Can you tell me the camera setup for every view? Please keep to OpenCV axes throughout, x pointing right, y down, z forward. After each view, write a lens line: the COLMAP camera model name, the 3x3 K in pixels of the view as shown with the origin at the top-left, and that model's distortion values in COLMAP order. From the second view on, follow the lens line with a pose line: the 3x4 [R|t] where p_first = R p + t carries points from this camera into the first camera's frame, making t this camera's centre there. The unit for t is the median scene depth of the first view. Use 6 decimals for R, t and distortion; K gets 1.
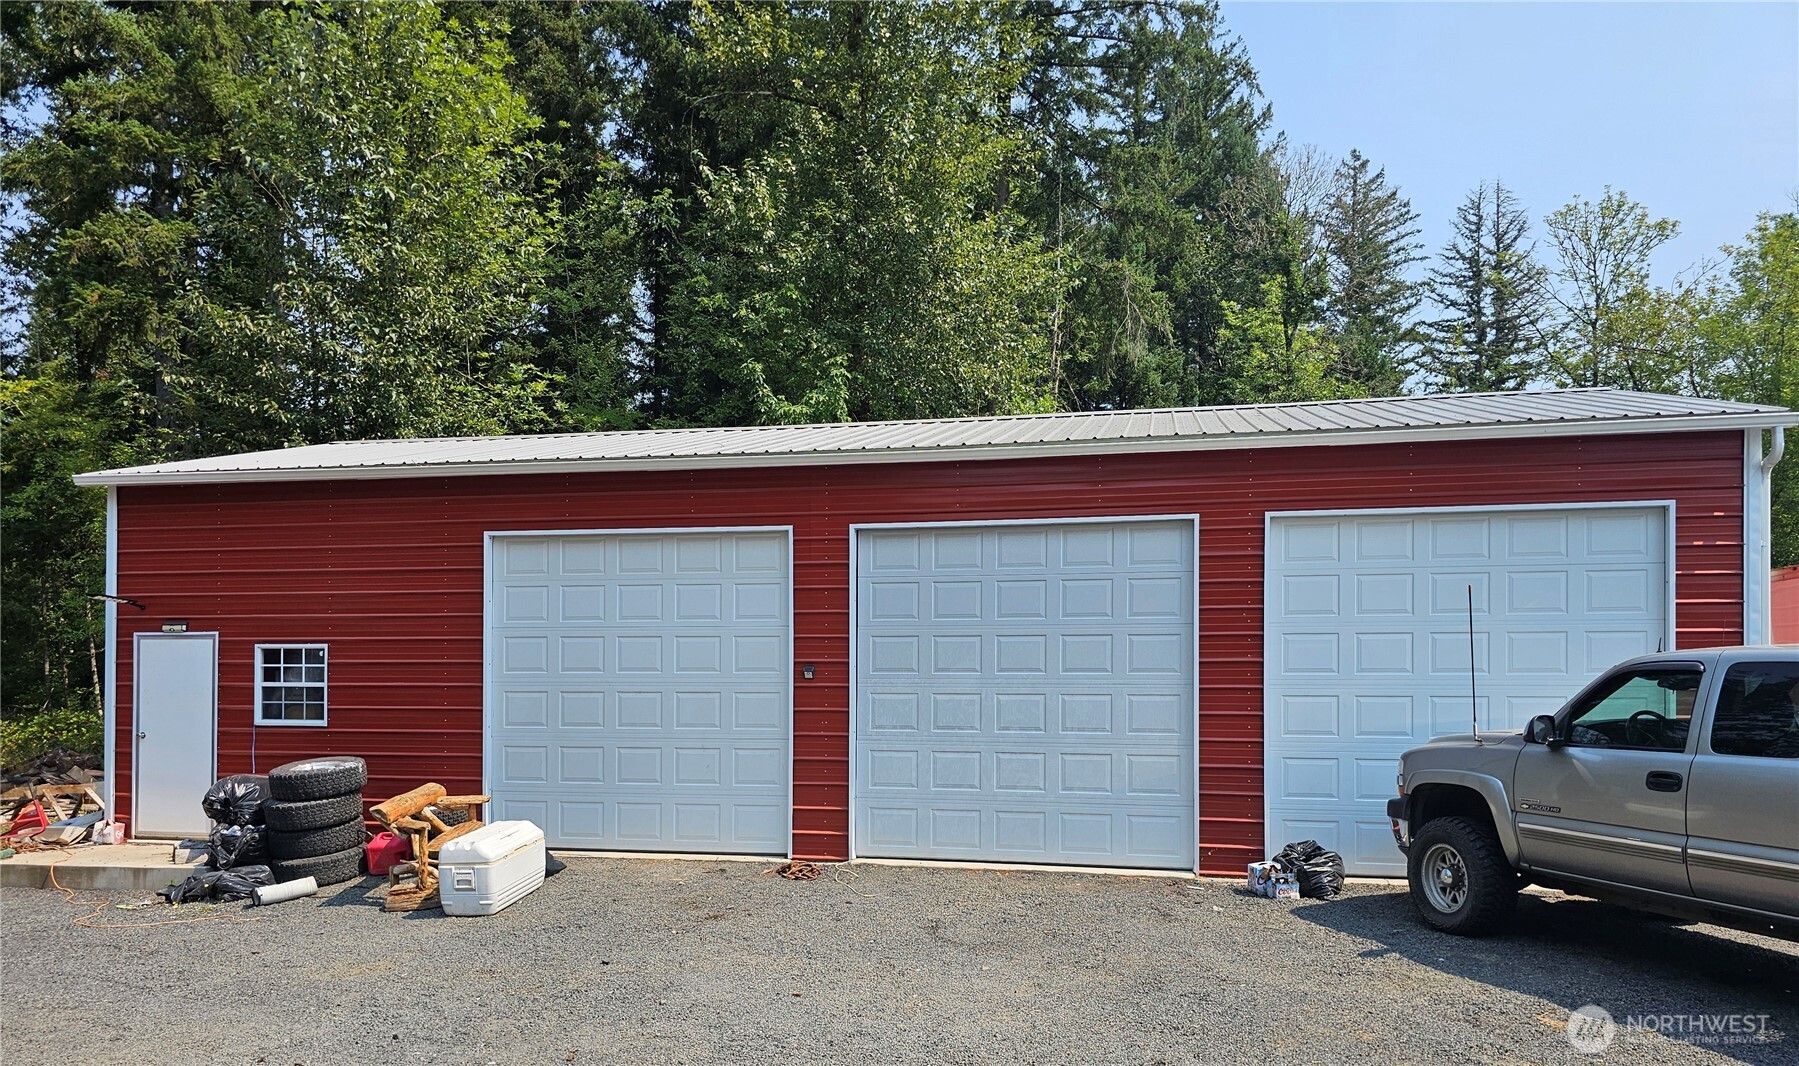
lens RADIAL K [[1220.2, 0, 898.6], [0, 1220.2, 654.3], [0, 0, 1]] dist [0.033734, -0.011495]
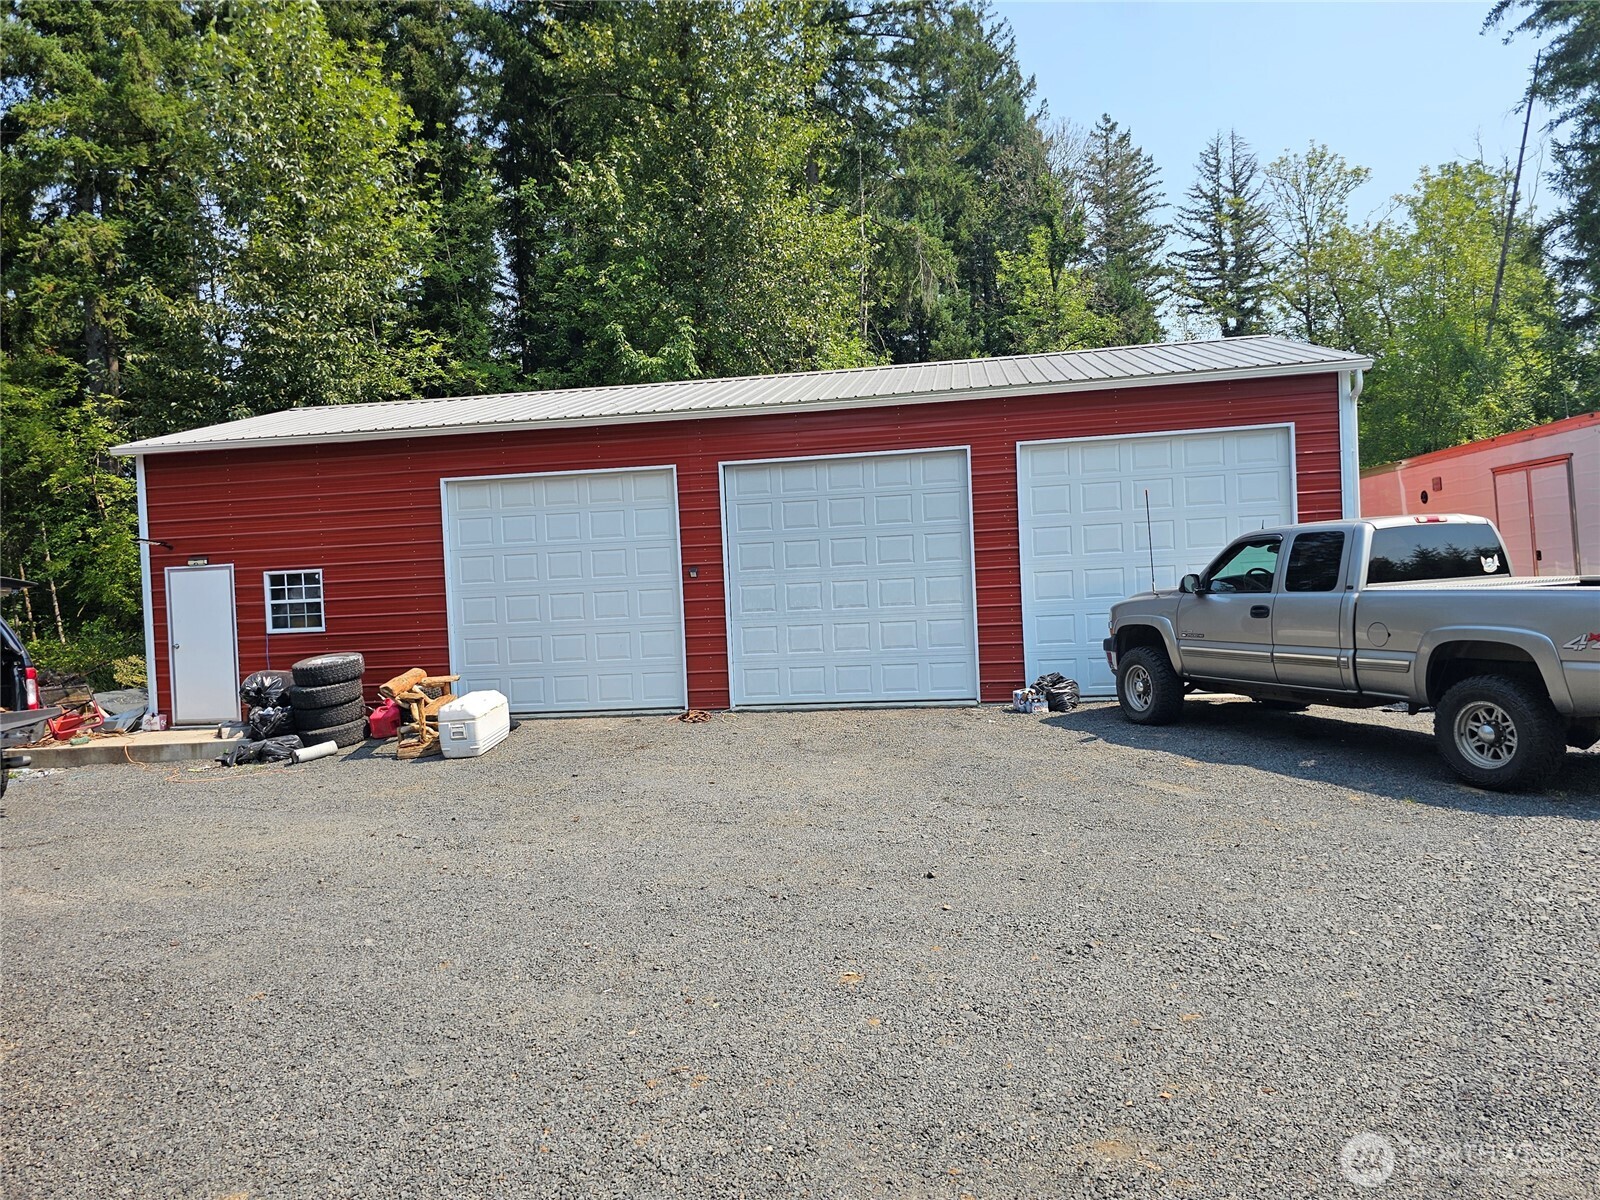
lens RADIAL K [[1079.2, 0, 809.0], [0, 1079.2, 585.4], [0, 0, 1]] dist [0.041548, -0.038192]
pose [[0.996618, -0.049582, 0.065533, -0.022232], [0.047918, 0.998493, 0.026735, 0.002983], [-0.066760, -0.023505, 0.997492, -0.190283]]
